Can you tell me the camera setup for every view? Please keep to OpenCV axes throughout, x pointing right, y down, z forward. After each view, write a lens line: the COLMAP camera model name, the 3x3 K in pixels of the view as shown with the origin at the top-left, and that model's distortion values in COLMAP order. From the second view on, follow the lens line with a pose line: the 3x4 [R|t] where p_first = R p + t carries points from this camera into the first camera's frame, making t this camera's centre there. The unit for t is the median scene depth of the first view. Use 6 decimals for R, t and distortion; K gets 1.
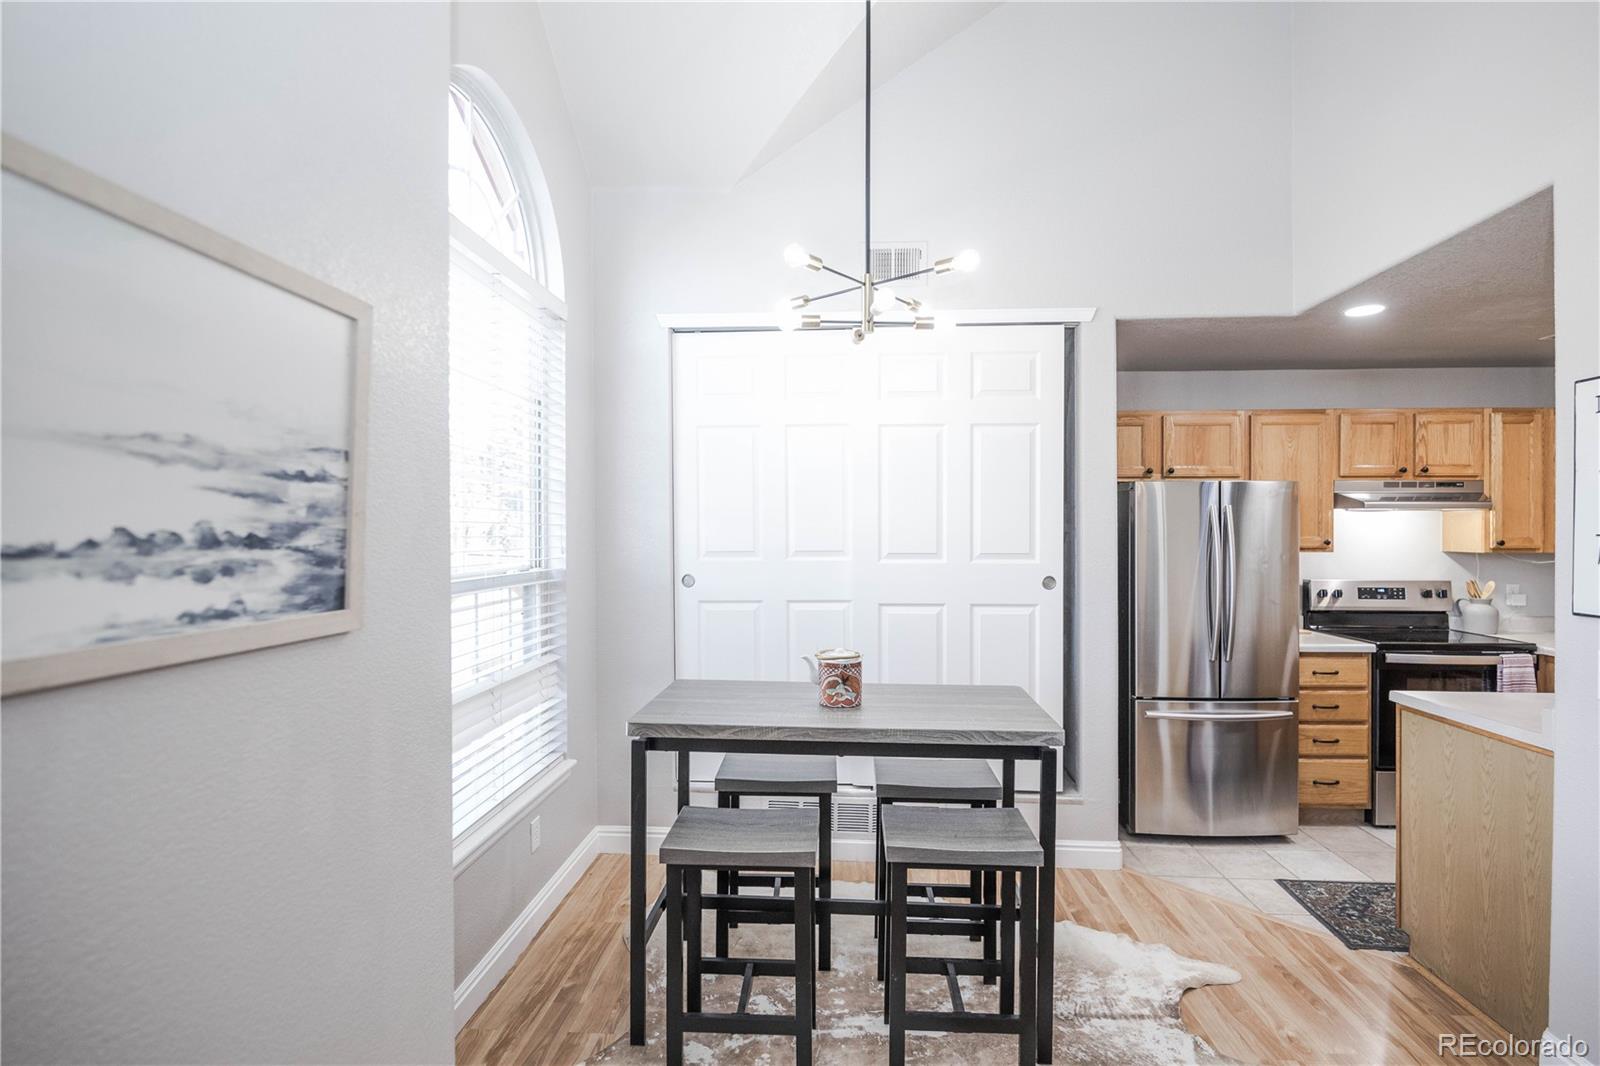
lens RADIAL K [[787.1, 0, 819.5], [0, 787.1, 527.1], [0, 0, 1]] dist [-0.000962, -0.008100]
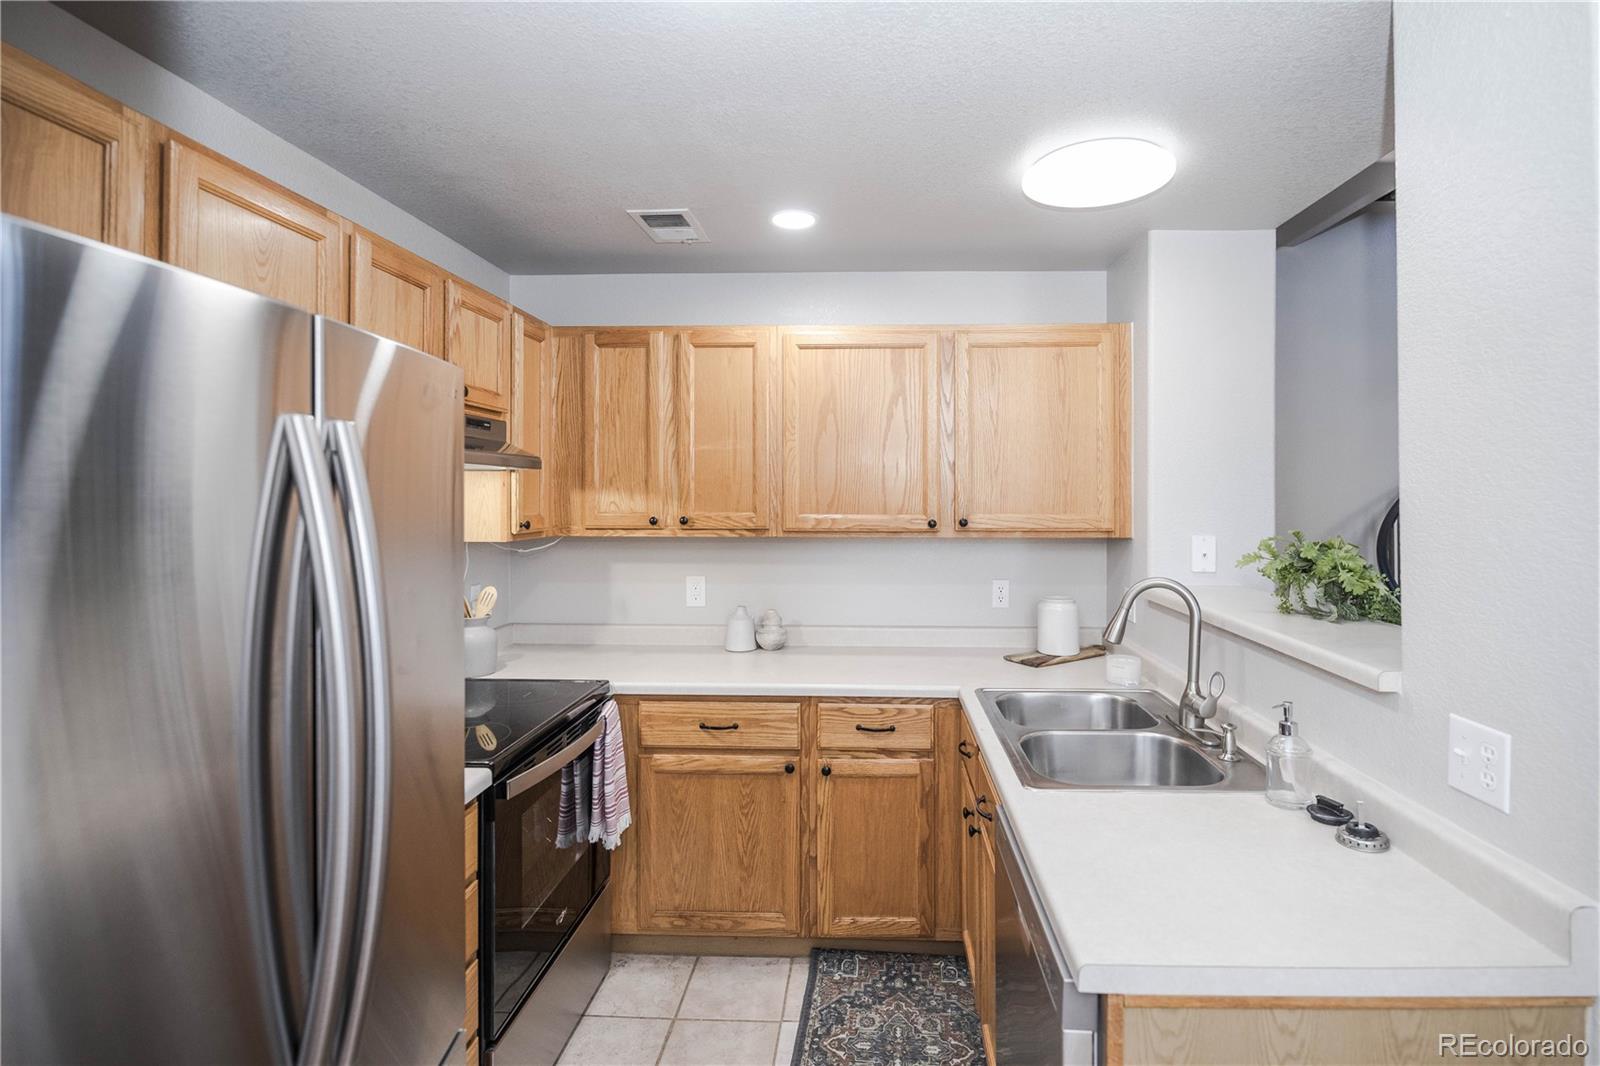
lens RADIAL K [[787.1, 0, 827.6], [0, 787.1, 487.2], [0, 0, 1]] dist [-0.000962, -0.008100]
pose [[-0.000467, 0.007894, 0.999969, 0.288911], [-0.004697, 0.999958, -0.007897, -0.006834], [-0.999989, -0.004701, -0.000430, 0.884118]]
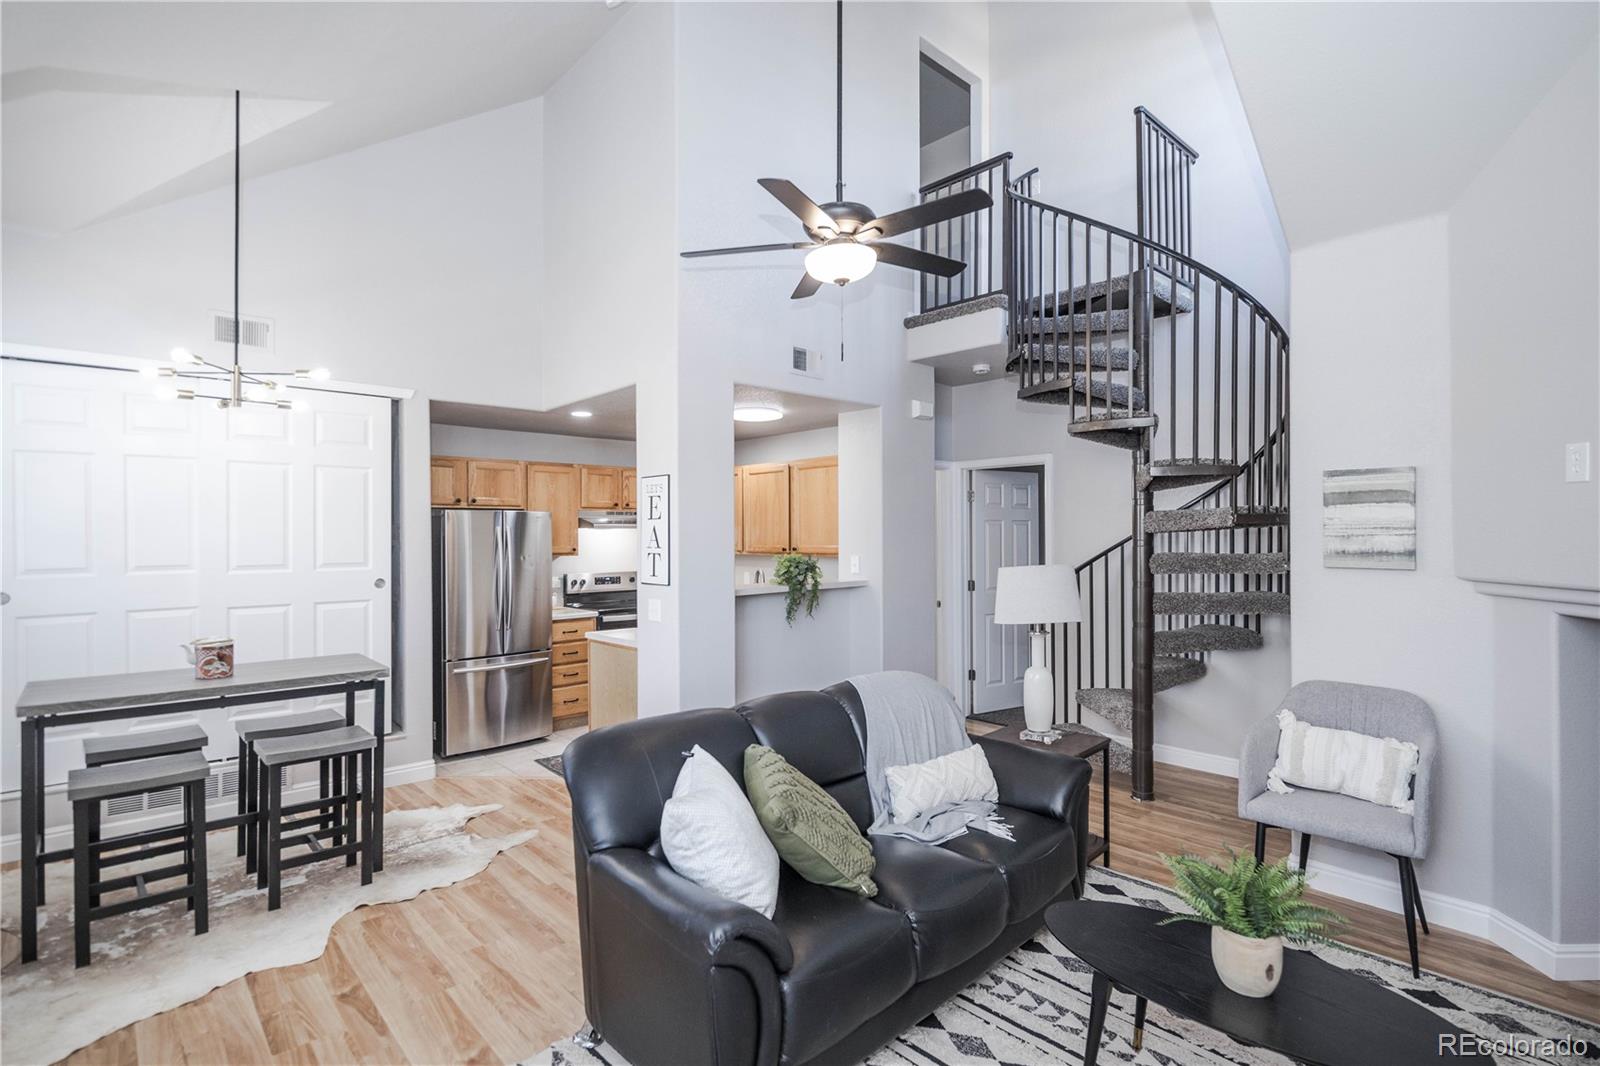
lens RADIAL K [[787.1, 0, 811.4], [0, 787.1, 531.9], [0, 0, 1]] dist [-0.000962, -0.008100]
pose [[0.706779, -0.002412, 0.707430, -0.148956], [0.001411, 0.999997, 0.002000, -0.021169], [-0.707433, -0.000415, 0.706780, -0.513754]]
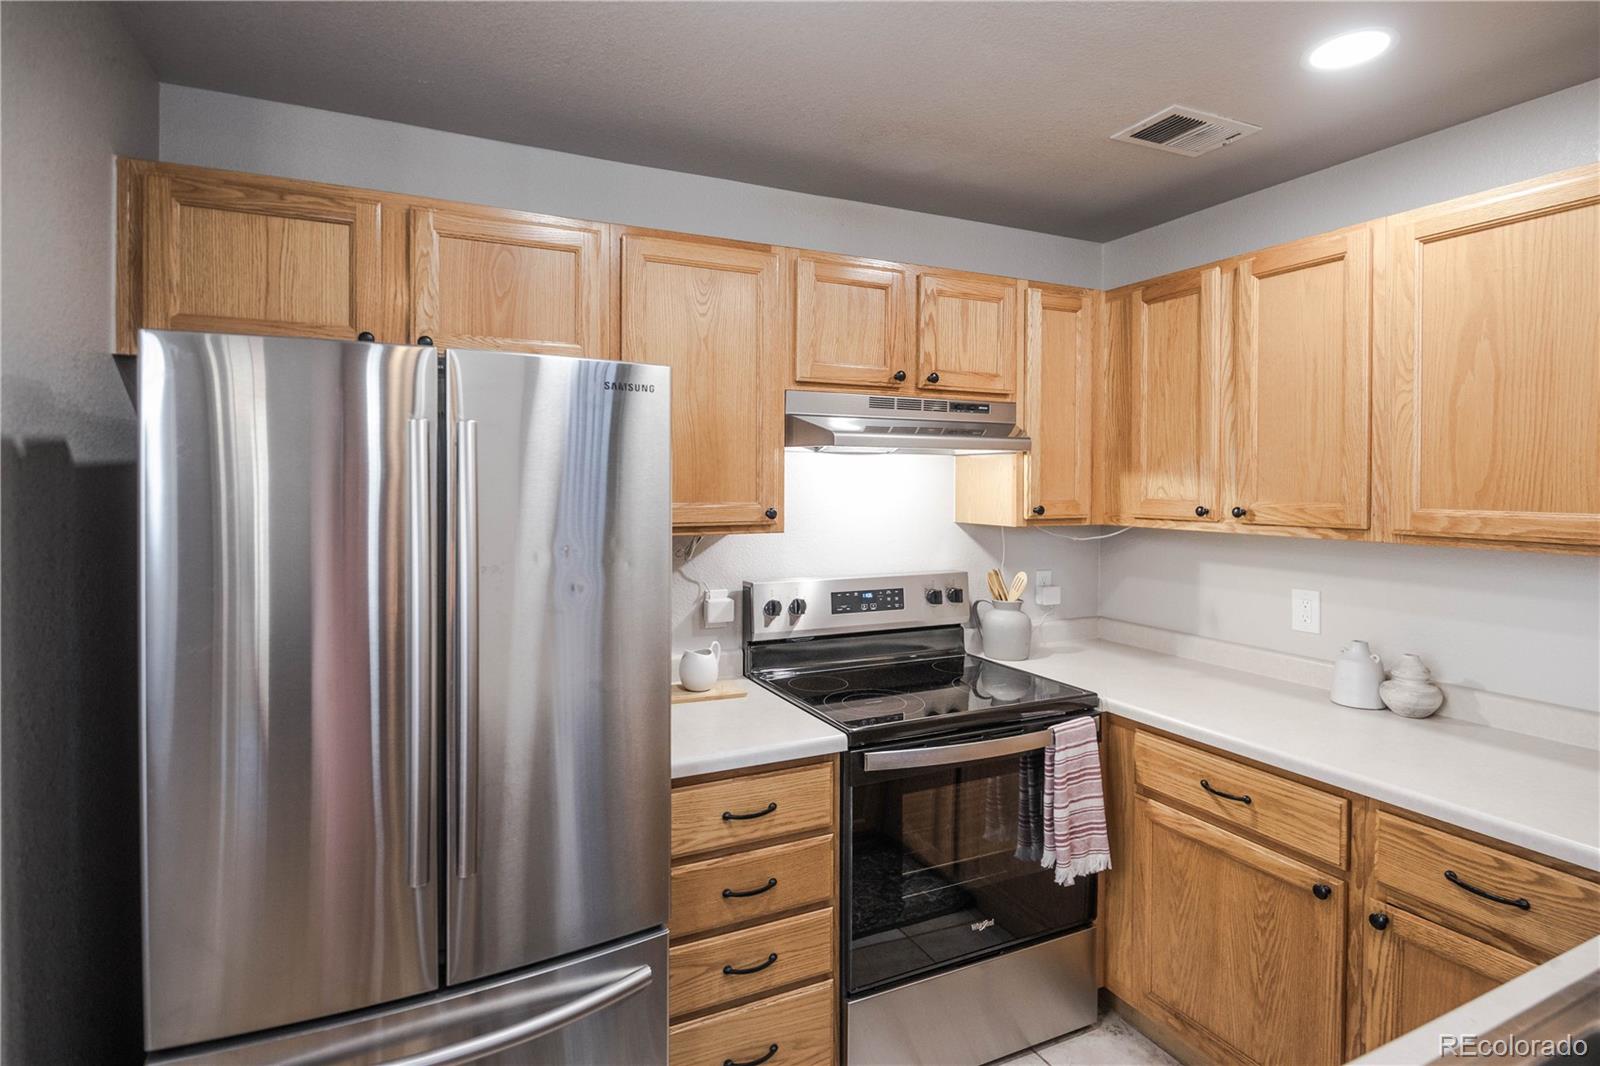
lens RADIAL K [[787.1, 0, 788.9], [0, 787.1, 486.8], [0, 0, 1]] dist [-0.000962, -0.008100]
pose [[0.886670, -0.001095, 0.462402, 0.502727], [-0.004096, 0.999939, 0.010222, -0.002889], [-0.462385, -0.010958, 0.886611, 0.655841]]
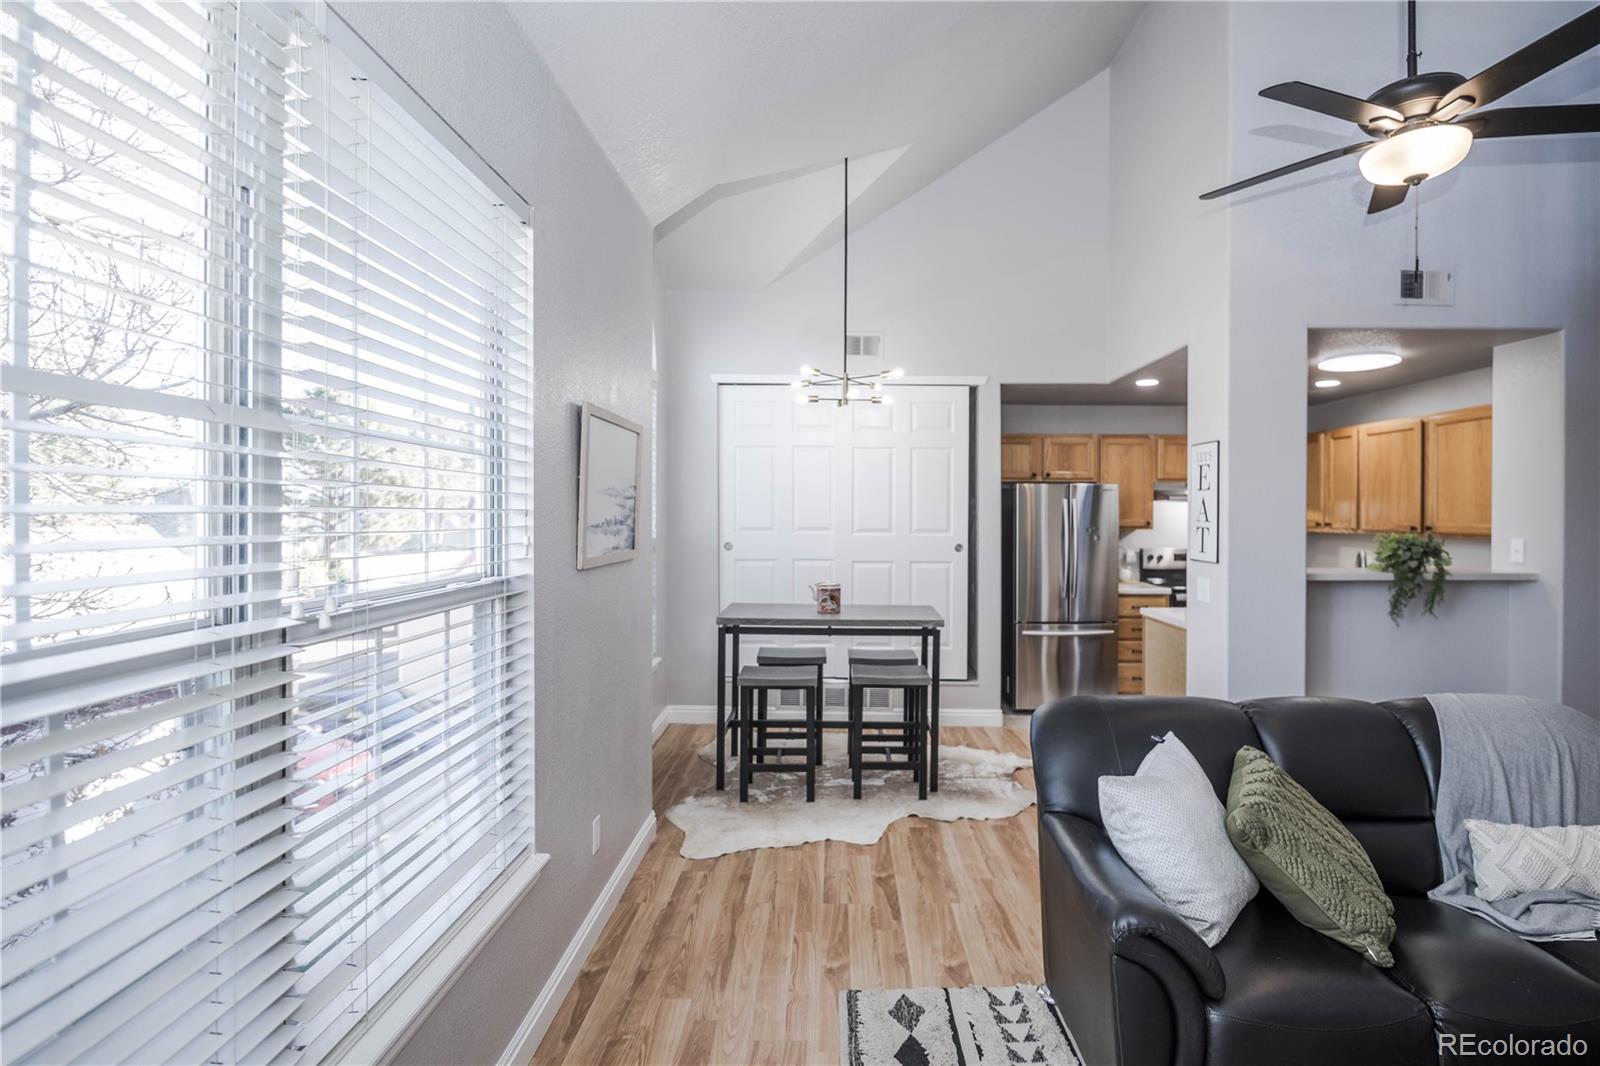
lens RADIAL K [[787.1, 0, 816.3], [0, 787.1, 512.9], [0, 0, 1]] dist [-0.000962, -0.008100]
pose [[0.999762, 0.004398, 0.021379, -0.030609], [-0.004627, 0.999932, 0.010702, -0.015777], [-0.021330, -0.010798, 0.999714, -0.585753]]
